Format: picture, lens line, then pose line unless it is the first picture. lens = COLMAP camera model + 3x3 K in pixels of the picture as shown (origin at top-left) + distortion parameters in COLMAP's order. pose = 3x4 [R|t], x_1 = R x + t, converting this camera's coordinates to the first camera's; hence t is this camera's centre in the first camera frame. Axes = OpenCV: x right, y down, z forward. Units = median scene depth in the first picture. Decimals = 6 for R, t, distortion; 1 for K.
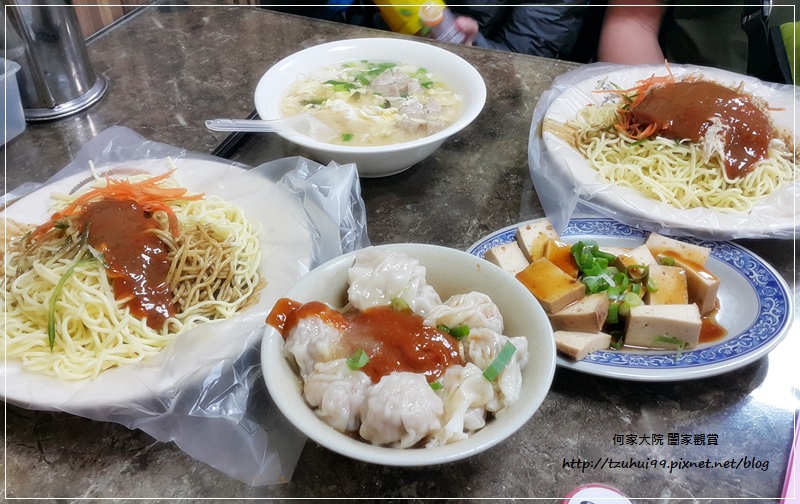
lens RADIAL K [[637.3, 0, 400.0], [0, 637.3, 252.0], [0, 0, 1]] dist [-0.000360, -0.003643]
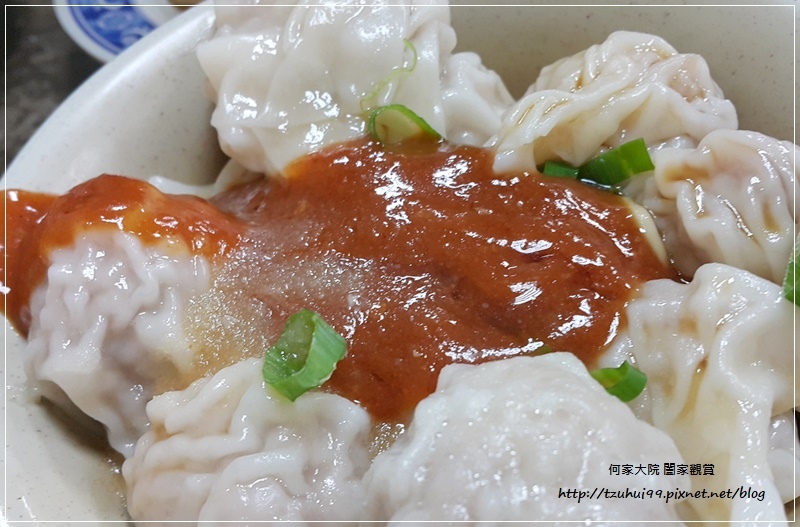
lens RADIAL K [[864.9, 0, 400.0], [0, 864.9, 263.5], [0, 0, 1]] dist [0.003199, 0.004531]
pose [[0.971872, -0.230125, 0.050066, -0.035510], [0.217845, 0.959208, 0.180174, 0.077249], [-0.089487, -0.164200, 0.982360, 0.634593]]
